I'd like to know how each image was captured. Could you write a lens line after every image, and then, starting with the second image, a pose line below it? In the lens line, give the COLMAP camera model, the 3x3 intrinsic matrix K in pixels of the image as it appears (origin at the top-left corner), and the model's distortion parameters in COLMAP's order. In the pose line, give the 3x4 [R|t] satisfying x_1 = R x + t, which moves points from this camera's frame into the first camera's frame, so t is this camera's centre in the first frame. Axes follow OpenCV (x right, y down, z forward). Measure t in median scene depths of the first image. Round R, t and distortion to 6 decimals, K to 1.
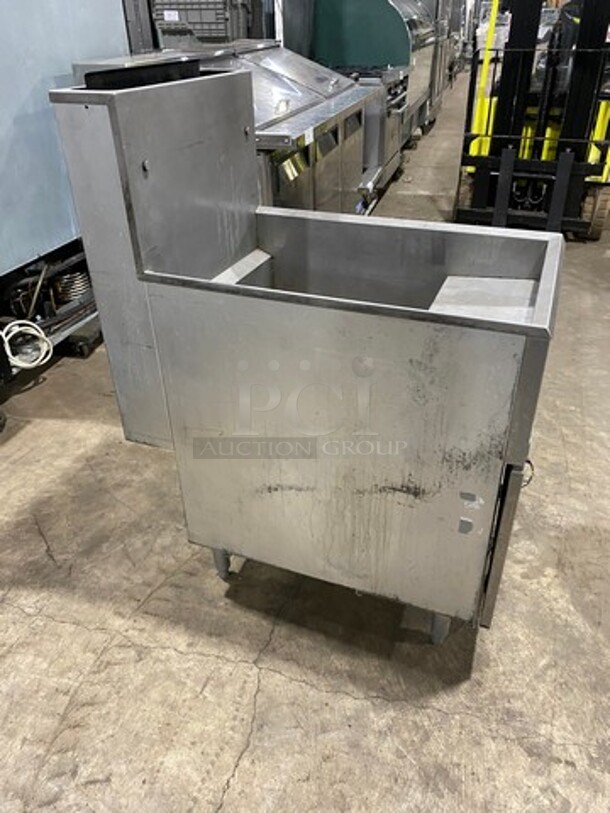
lens RADIAL K [[607.1, 0, 307.1], [0, 607.1, 406.3], [0, 0, 1]] dist [-0.003679, 0.000054]
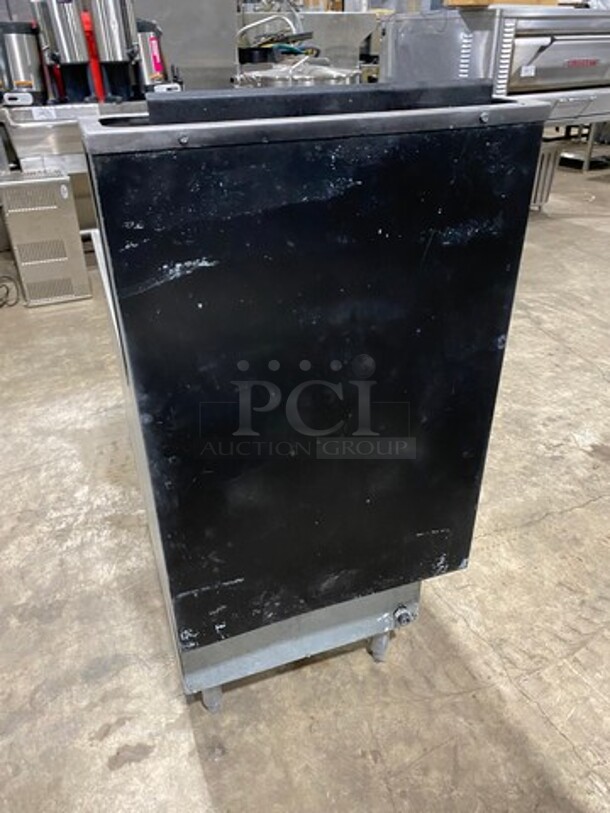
lens RADIAL K [[611.1, 0, 301.6], [0, 611.1, 404.0], [0, 0, 1]] dist [-0.014275, -0.003090]
pose [[-0.657250, -0.365798, 0.658950, -0.607430], [0.427678, 0.538897, 0.725729, -0.711567], [-0.620576, 0.758803, -0.197746, 1.155805]]
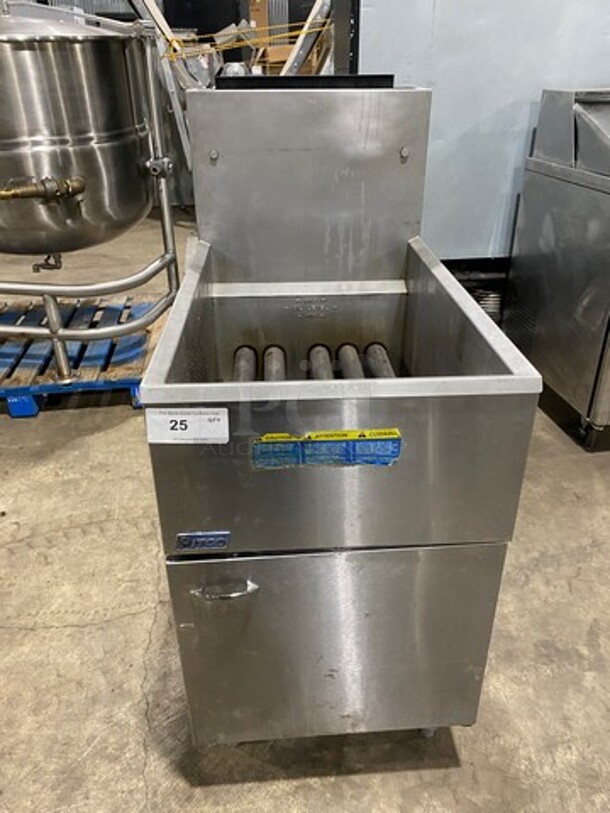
lens RADIAL K [[607.1, 0, 307.1], [0, 607.1, 406.3], [0, 0, 1]] dist [-0.003679, 0.000054]
pose [[0.413014, 0.450224, -0.791655, 0.765236], [-0.489360, 0.842819, 0.224017, -0.267040], [0.768080, 0.294883, 0.568417, 0.484869]]
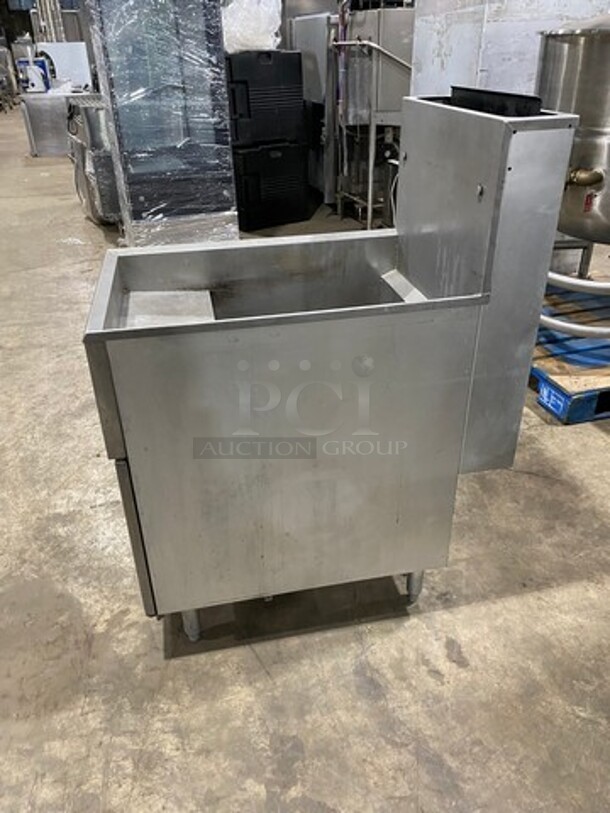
lens RADIAL K [[611.1, 0, 301.6], [0, 611.1, 404.0], [0, 0, 1]] dist [-0.014275, -0.003090]
pose [[-0.842302, 0.298060, -0.449096, 0.546038], [-0.263400, 0.499316, 0.825412, -0.922671], [0.470263, 0.813538, -0.342066, 1.414269]]
